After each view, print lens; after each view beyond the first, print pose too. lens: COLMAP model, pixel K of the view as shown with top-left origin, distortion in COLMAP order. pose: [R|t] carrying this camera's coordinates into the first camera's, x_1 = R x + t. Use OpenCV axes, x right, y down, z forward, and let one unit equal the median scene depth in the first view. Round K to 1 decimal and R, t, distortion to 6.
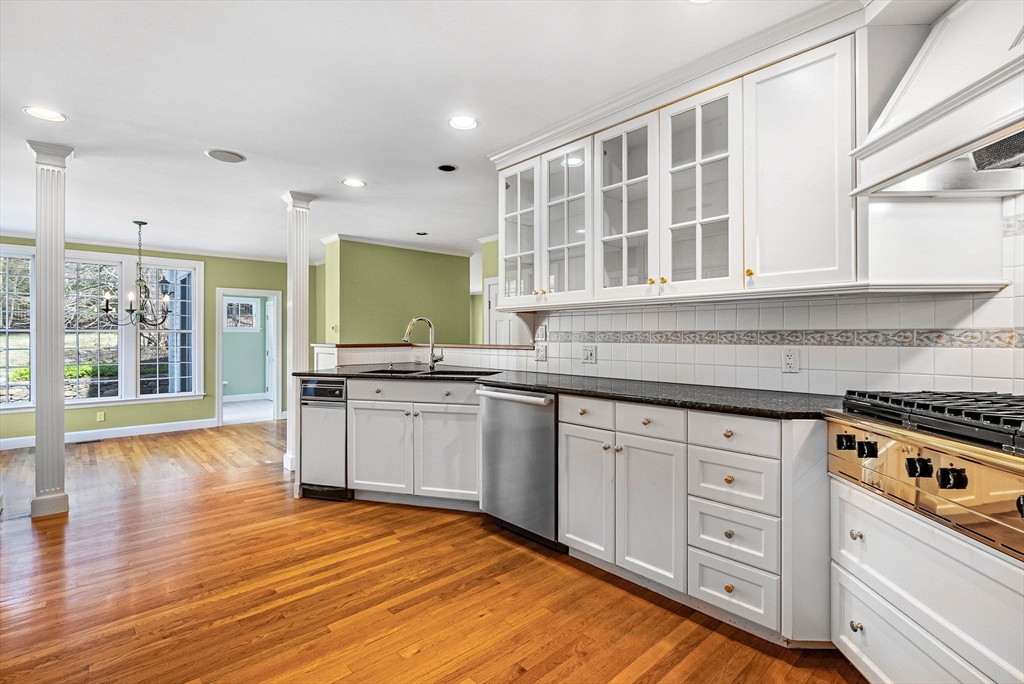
lens RADIAL K [[473.9, 0, 509.1], [0, 473.9, 333.3], [0, 0, 1]] dist [-0.003532, -0.000159]
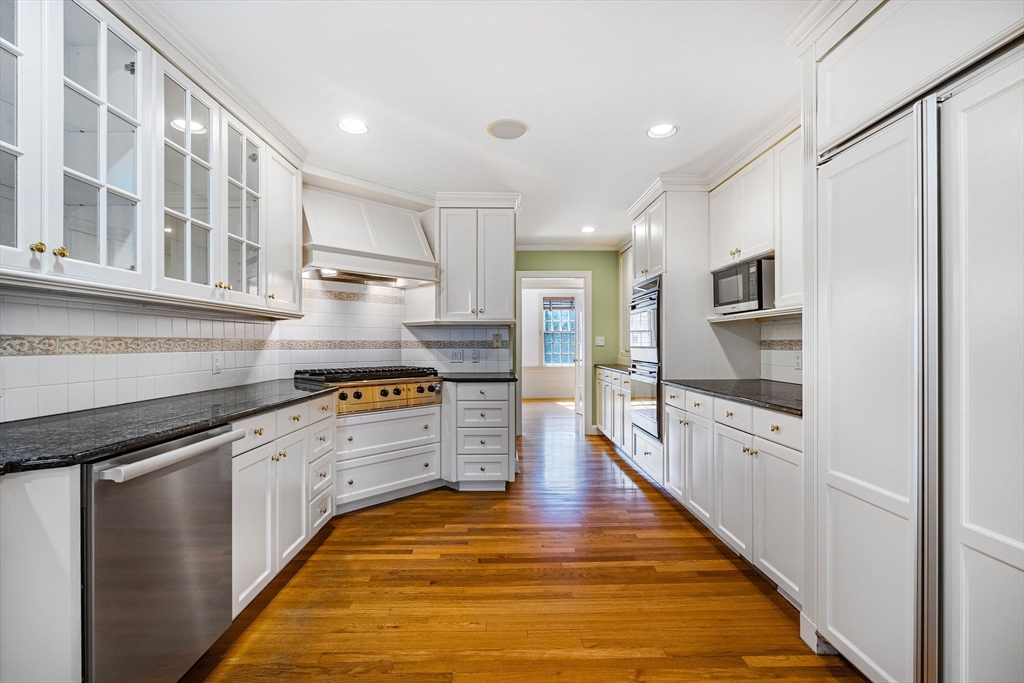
lens RADIAL K [[456.6, 0, 510.7], [0, 456.6, 344.8], [0, 0, 1]] dist [-0.005885, 0.000100]
pose [[-0.750302, -0.001731, 0.661093, -0.637158], [0.000137, 0.999996, 0.002773, 0.005515], [-0.661095, 0.002171, -0.750299, 1.143317]]
